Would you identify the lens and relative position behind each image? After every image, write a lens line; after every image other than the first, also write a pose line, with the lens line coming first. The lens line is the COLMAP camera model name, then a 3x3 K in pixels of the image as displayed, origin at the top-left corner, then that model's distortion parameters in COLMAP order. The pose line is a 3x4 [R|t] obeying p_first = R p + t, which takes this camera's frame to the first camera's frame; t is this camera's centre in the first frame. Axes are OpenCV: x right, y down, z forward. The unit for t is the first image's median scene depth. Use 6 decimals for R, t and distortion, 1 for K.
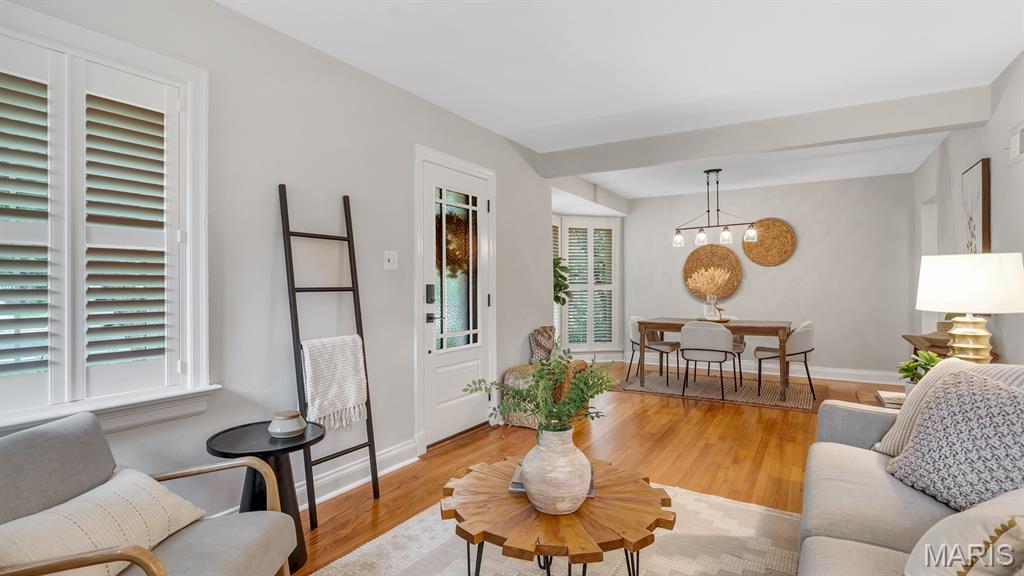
lens RADIAL K [[495.7, 0, 511.5], [0, 495.7, 284.7], [0, 0, 1]] dist [0.000013, -0.000022]
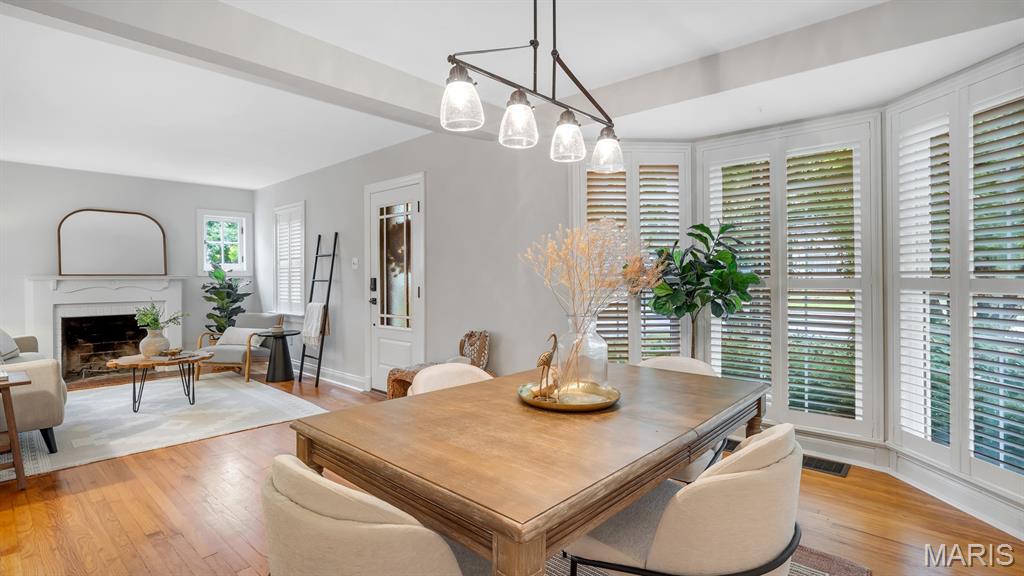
lens RADIAL K [[482.6, 0, 511.6], [0, 482.6, 282.7], [0, 0, 1]] dist [-0.001307, 0.000015]
pose [[-0.206891, 0.009520, -0.978318, 1.105768], [-0.001295, 0.999949, 0.010005, -0.001382], [0.978363, 0.003337, -0.206868, 1.650194]]
